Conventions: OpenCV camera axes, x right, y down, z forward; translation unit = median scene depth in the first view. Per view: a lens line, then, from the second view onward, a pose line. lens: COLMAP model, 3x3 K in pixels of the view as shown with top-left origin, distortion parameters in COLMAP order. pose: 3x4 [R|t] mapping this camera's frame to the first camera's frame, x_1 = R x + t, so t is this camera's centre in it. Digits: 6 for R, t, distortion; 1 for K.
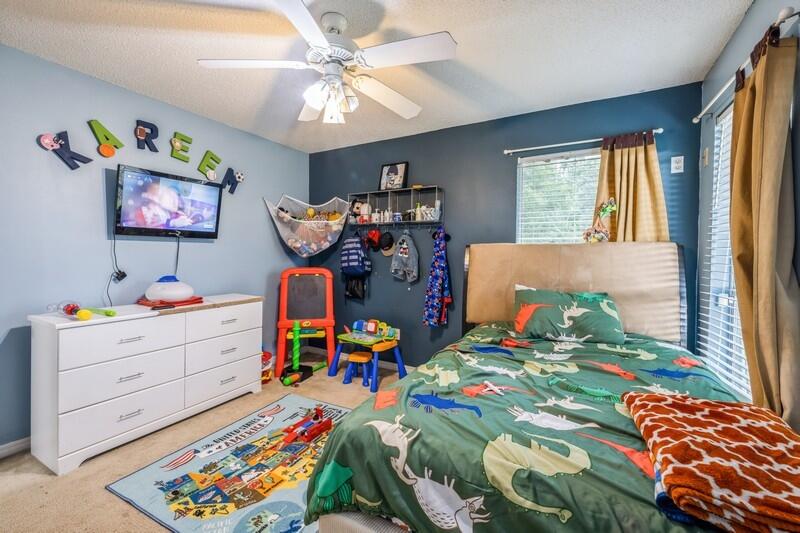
lens RADIAL K [[339.9, 0, 398.1], [0, 339.9, 255.7], [0, 0, 1]] dist [0.000075, -0.000114]
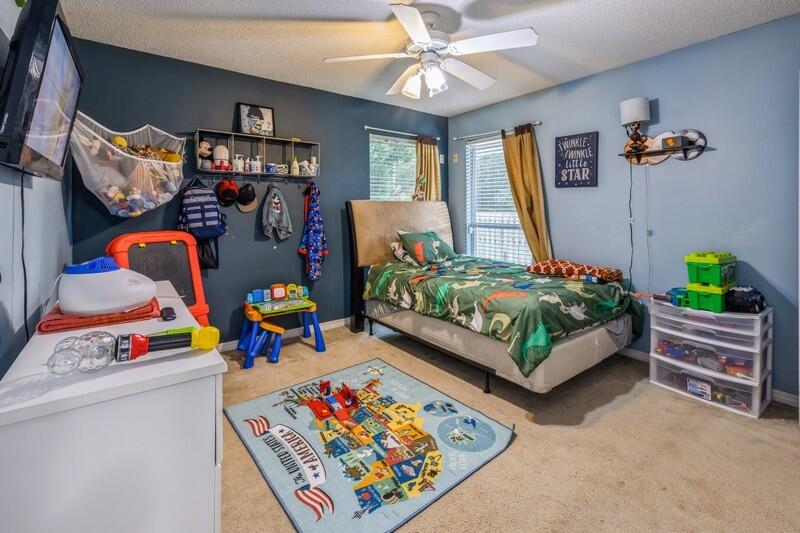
lens RADIAL K [[362.2, 0, 401.1], [0, 362.2, 205.7], [0, 0, 1]] dist [0.000368, 0.000112]
pose [[0.391181, -0.000186, 0.920314, -1.037922], [0.010796, 0.999932, -0.004386, -0.009844], [-0.920250, 0.011651, 0.391157, 0.433938]]
